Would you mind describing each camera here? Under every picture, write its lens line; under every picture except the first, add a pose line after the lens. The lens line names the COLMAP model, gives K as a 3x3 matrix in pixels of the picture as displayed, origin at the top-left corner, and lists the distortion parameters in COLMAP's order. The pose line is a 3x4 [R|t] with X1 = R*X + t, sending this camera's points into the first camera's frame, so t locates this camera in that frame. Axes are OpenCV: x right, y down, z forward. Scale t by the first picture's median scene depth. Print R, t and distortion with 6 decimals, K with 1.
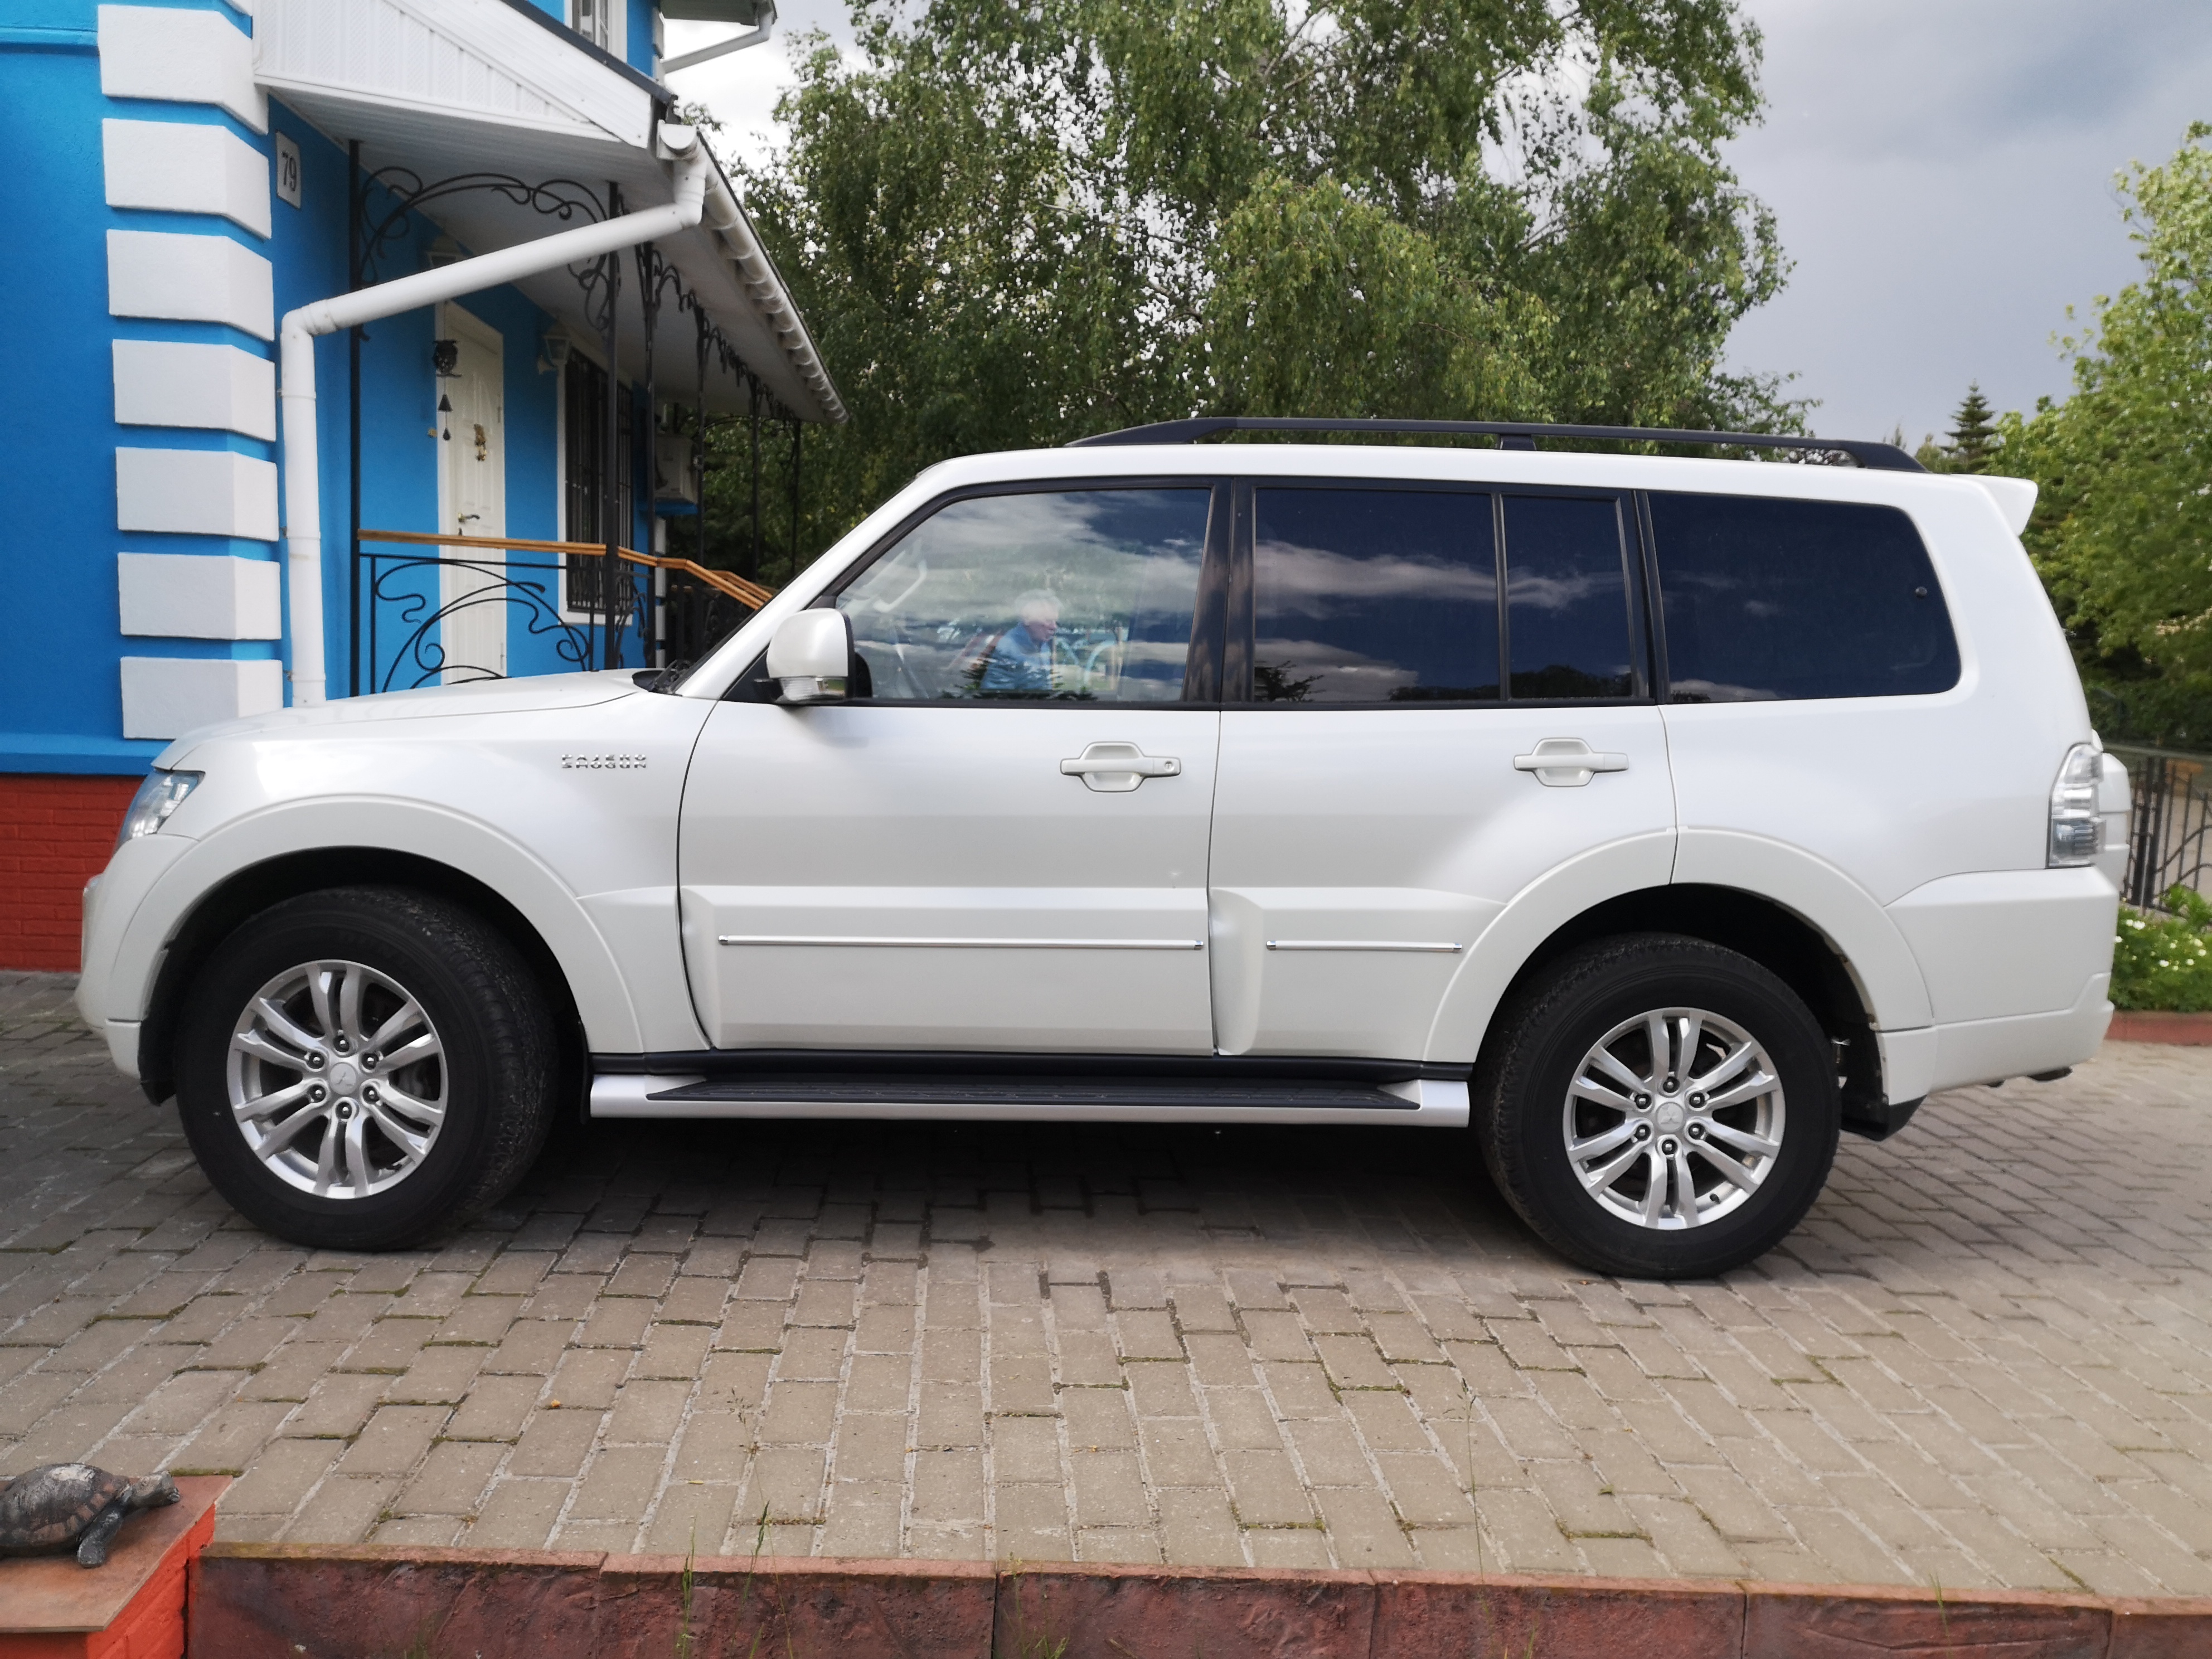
lens RADIAL K [[1741.4, 0, 1105.5], [0, 1741.4, 831.9], [0, 0, 1]] dist [-0.009910, -0.006284]
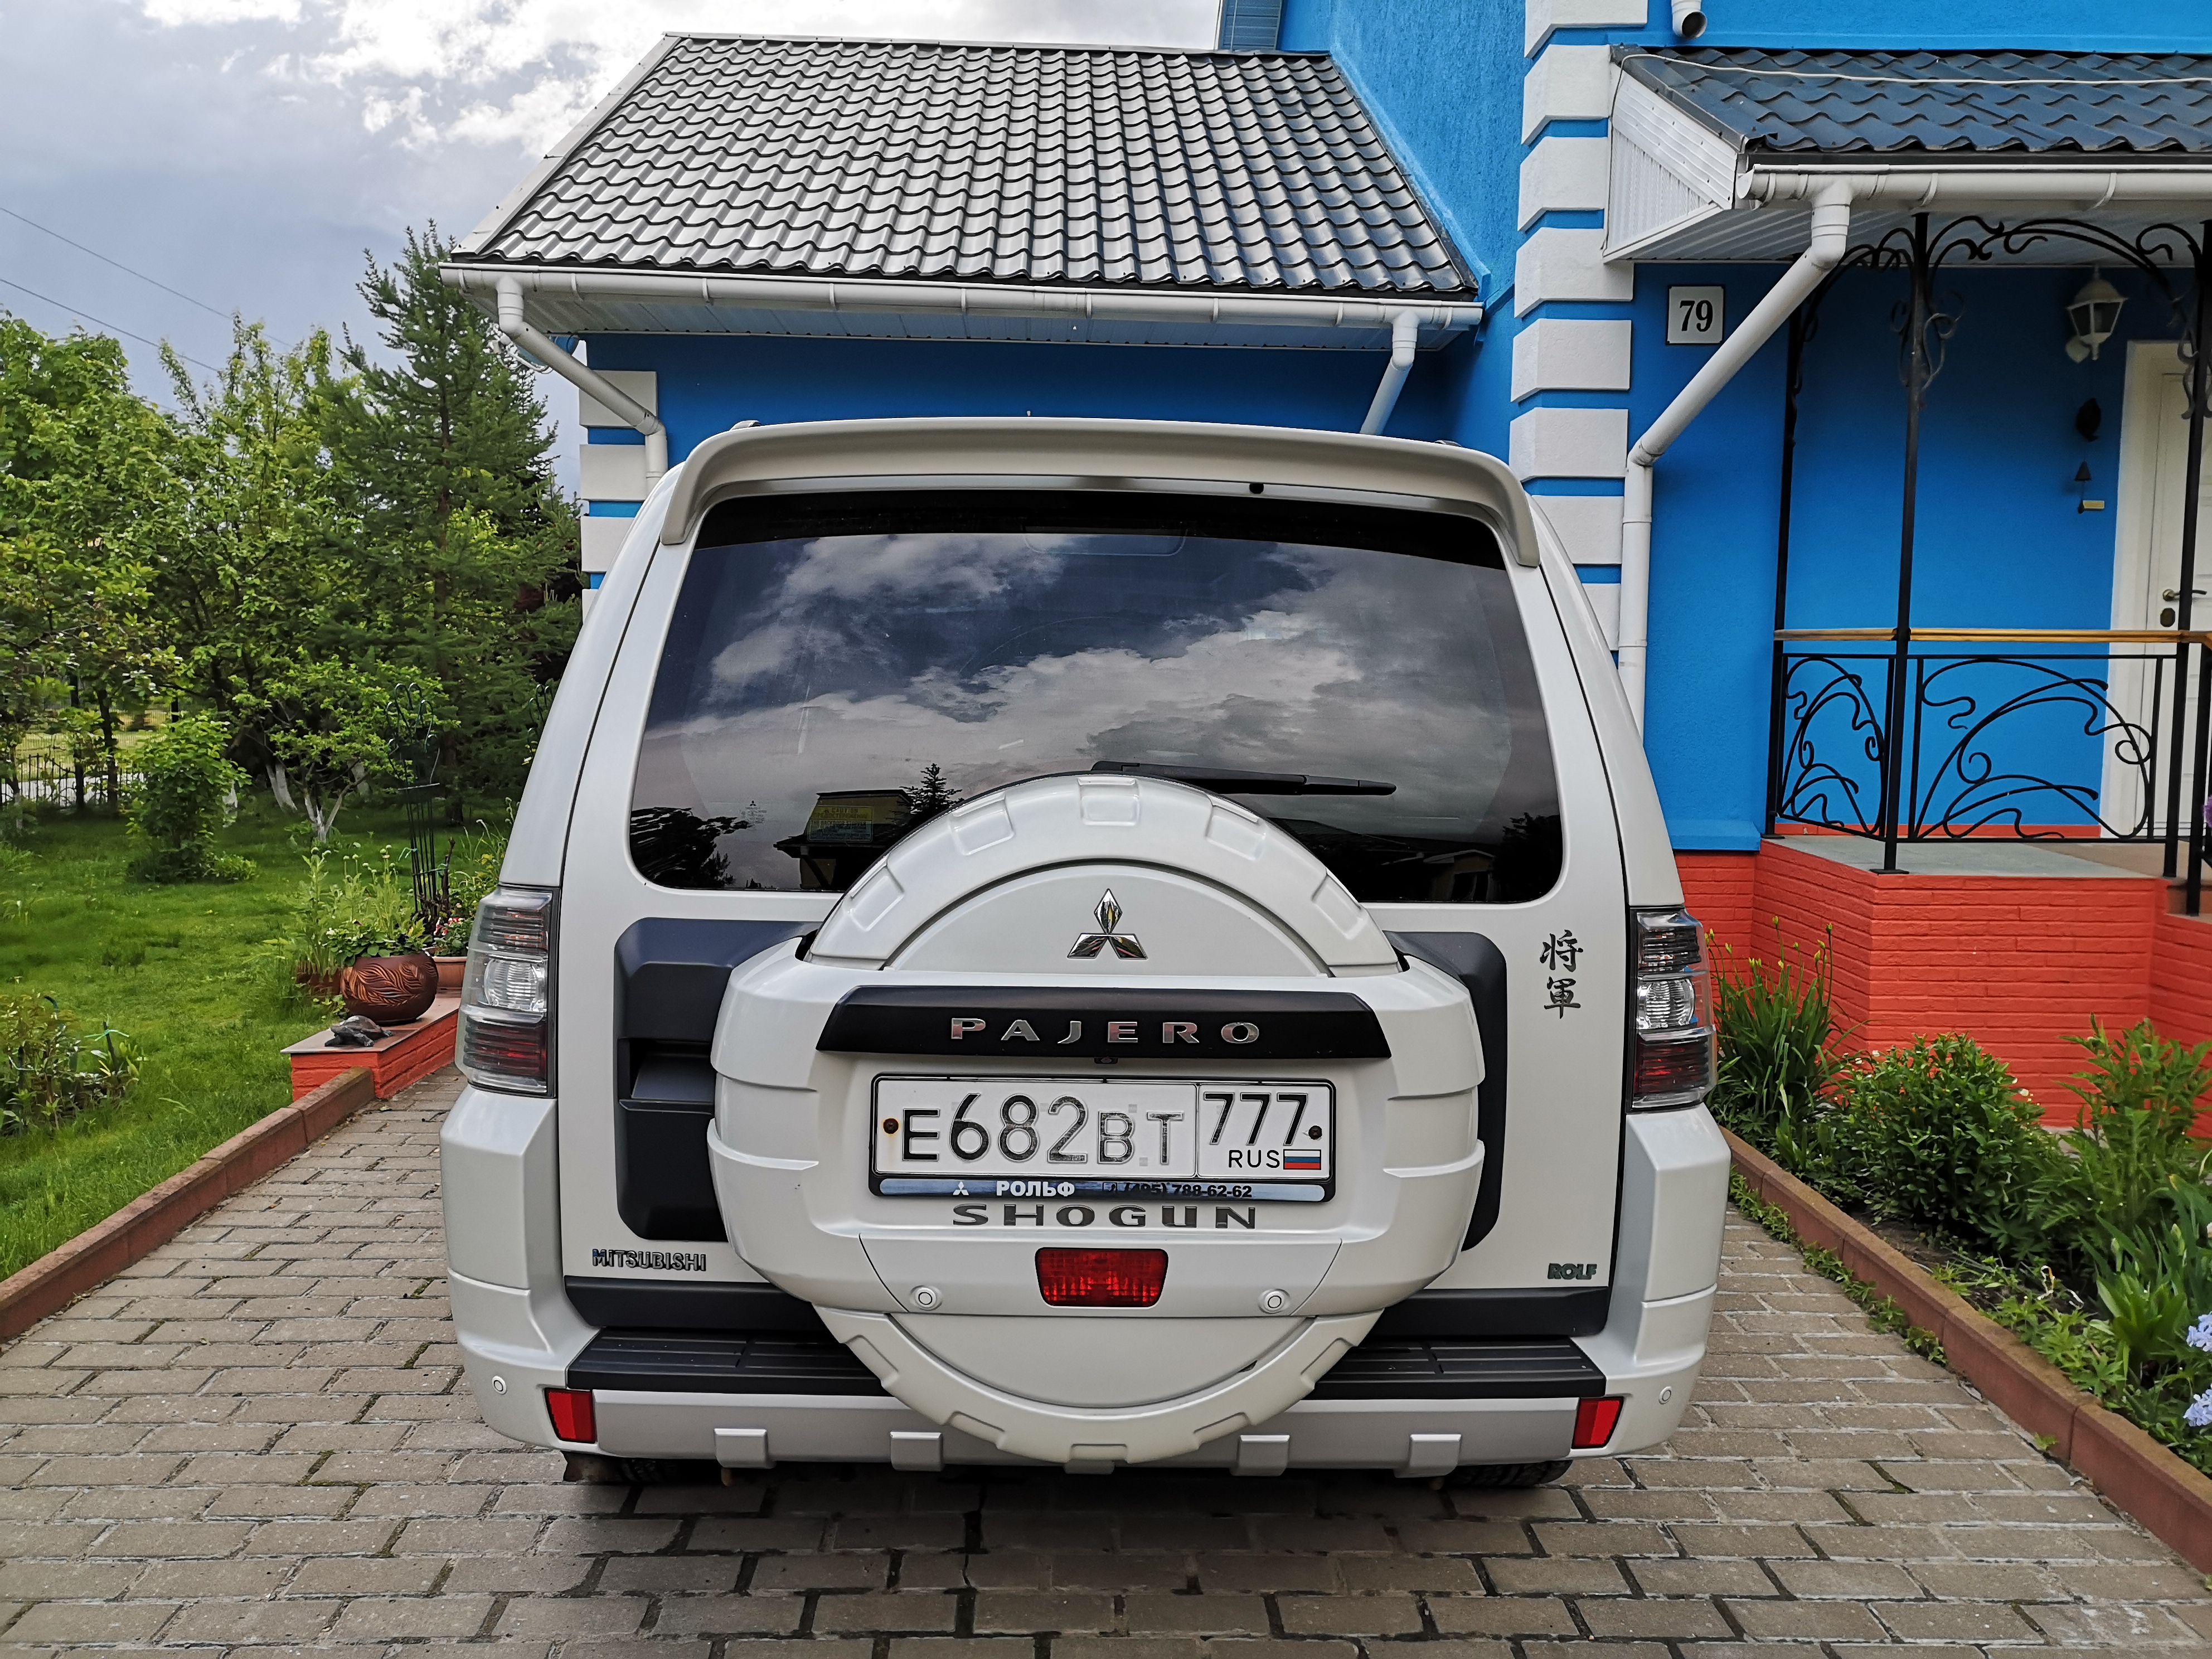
lens RADIAL K [[1741.4, 0, 1108.1], [0, 1741.4, 828.7], [0, 0, 1]] dist [-0.009910, -0.006284]
pose [[-0.040054, 0.037174, -0.998506, 0.678312], [-0.128413, 0.990829, 0.042039, -0.060257], [0.990912, 0.129905, -0.034913, 0.736046]]
